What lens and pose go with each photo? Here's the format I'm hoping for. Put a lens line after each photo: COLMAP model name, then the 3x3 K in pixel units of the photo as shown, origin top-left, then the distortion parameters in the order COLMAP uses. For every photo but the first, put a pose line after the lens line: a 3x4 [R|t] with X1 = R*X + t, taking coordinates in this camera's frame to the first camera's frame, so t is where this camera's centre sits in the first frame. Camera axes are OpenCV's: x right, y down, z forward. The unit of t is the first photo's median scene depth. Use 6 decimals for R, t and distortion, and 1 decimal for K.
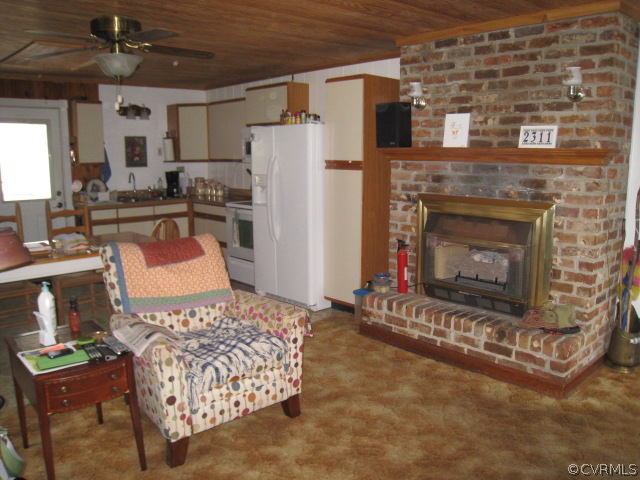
lens RADIAL K [[526.2, 0, 319.0], [0, 526.2, 243.2], [0, 0, 1]] dist [-0.100031, 0.026972]
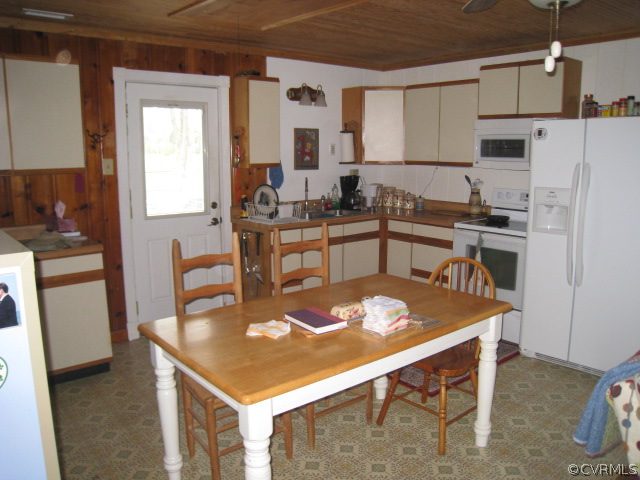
lens RADIAL K [[526.2, 0, 322.0], [0, 526.2, 236.5], [0, 0, 1]] dist [-0.100031, 0.026972]
pose [[0.999427, 0.012773, -0.031336, -0.309424], [-0.012934, 0.999904, -0.004932, -0.047635], [0.031270, 0.005335, 0.999497, 0.248573]]
